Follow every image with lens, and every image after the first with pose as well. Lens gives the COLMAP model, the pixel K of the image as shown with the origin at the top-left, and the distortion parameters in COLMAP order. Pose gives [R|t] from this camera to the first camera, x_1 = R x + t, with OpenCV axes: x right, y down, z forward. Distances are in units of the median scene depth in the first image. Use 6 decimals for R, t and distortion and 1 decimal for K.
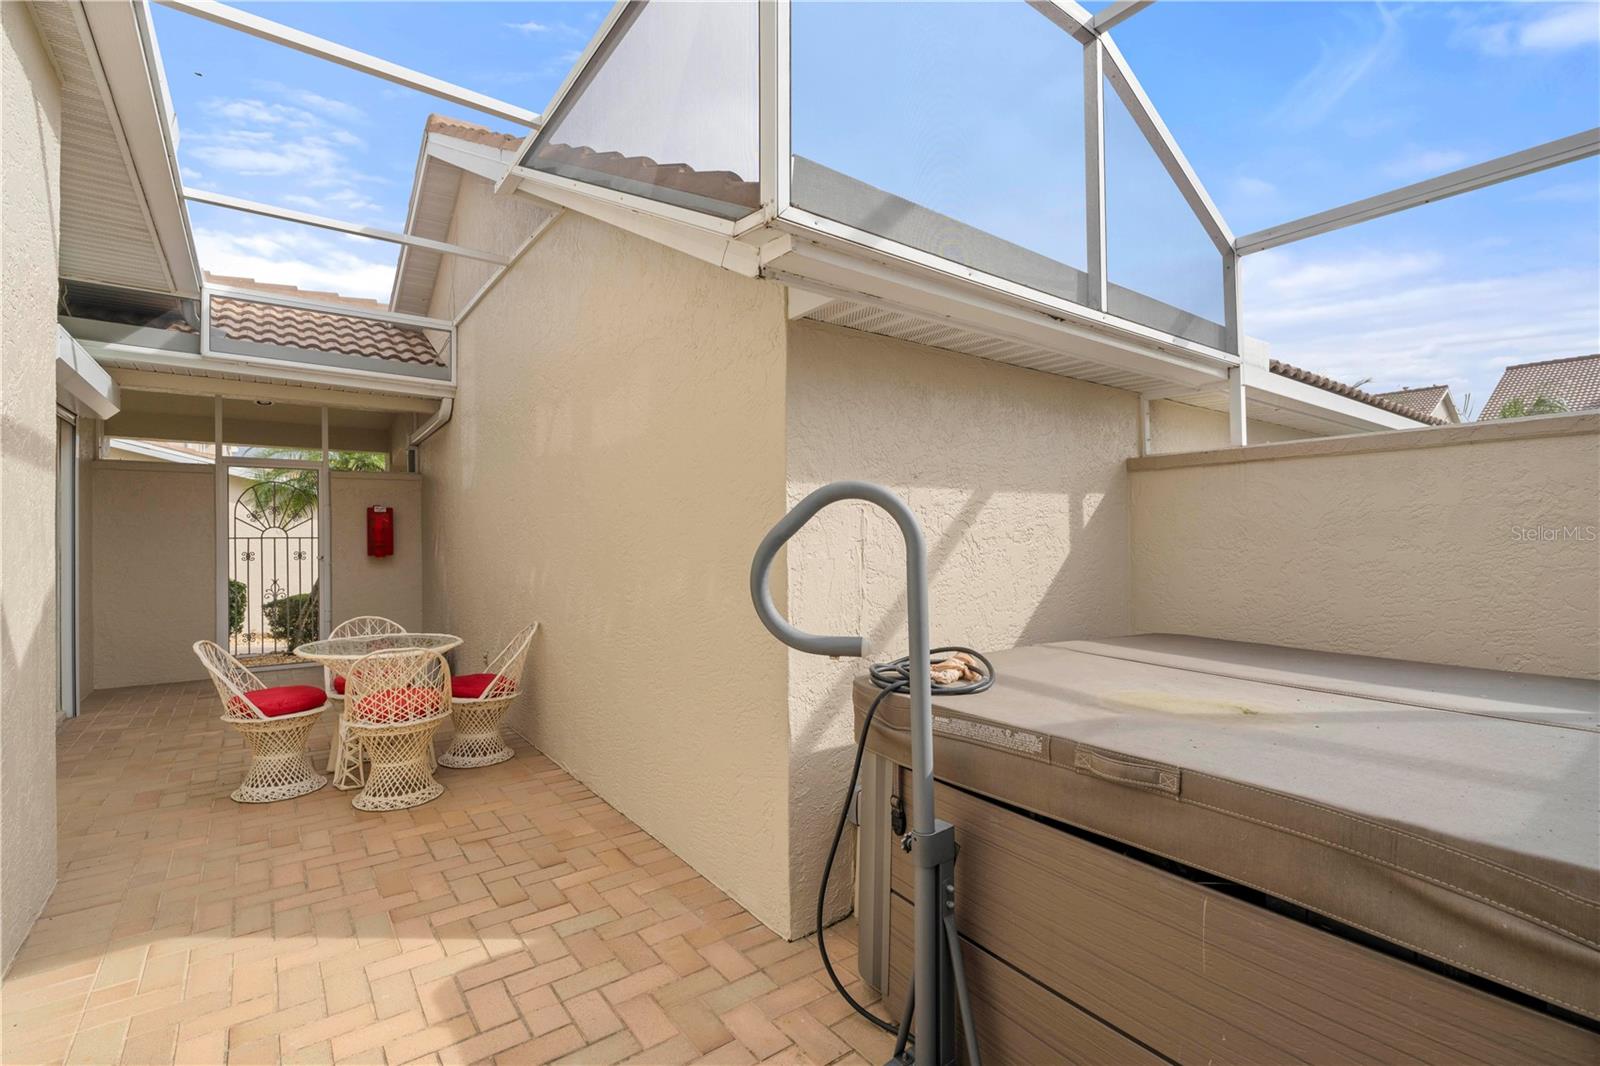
lens RADIAL K [[726.0, 0, 798.9], [0, 726.0, 530.6], [0, 0, 1]] dist [0.002148, 0.001014]
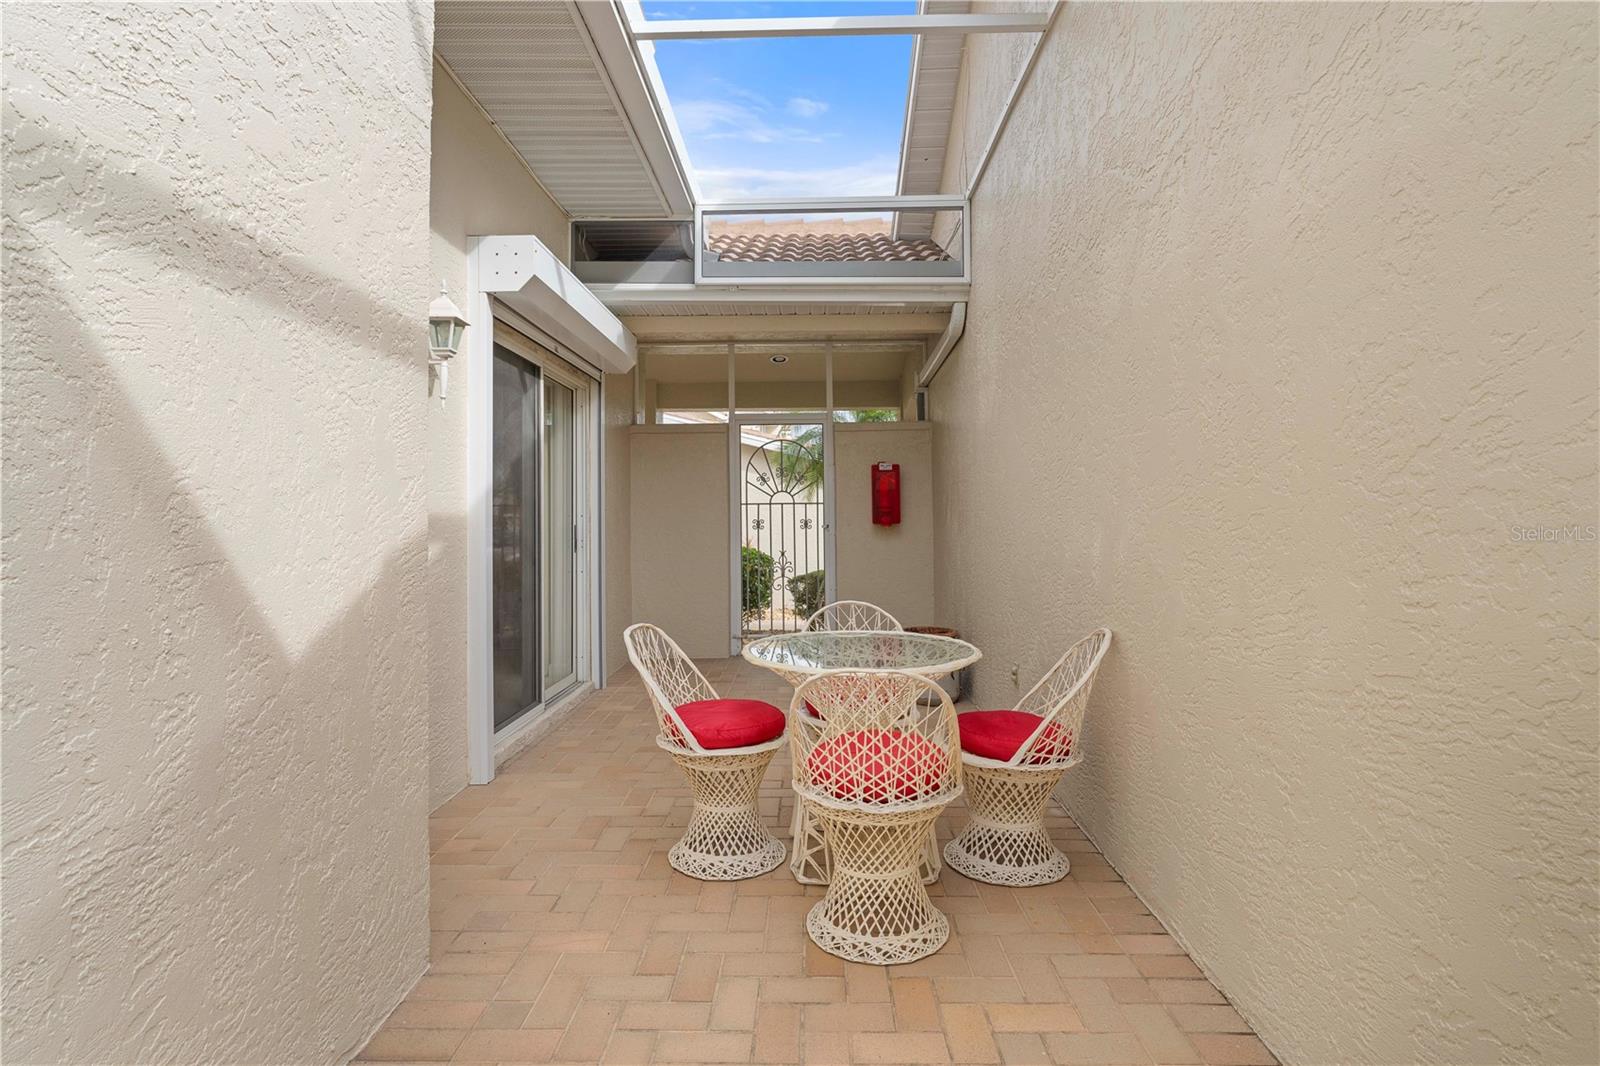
lens RADIAL K [[810.2, 0, 797.5], [0, 810.2, 524.2], [0, 0, 1]] dist [-0.016545, -0.000137]
pose [[0.791148, -0.001578, -0.611622, -0.191325], [0.011285, 0.999864, 0.012017, 0.041045], [0.611520, -0.016409, 0.791059, 0.418312]]
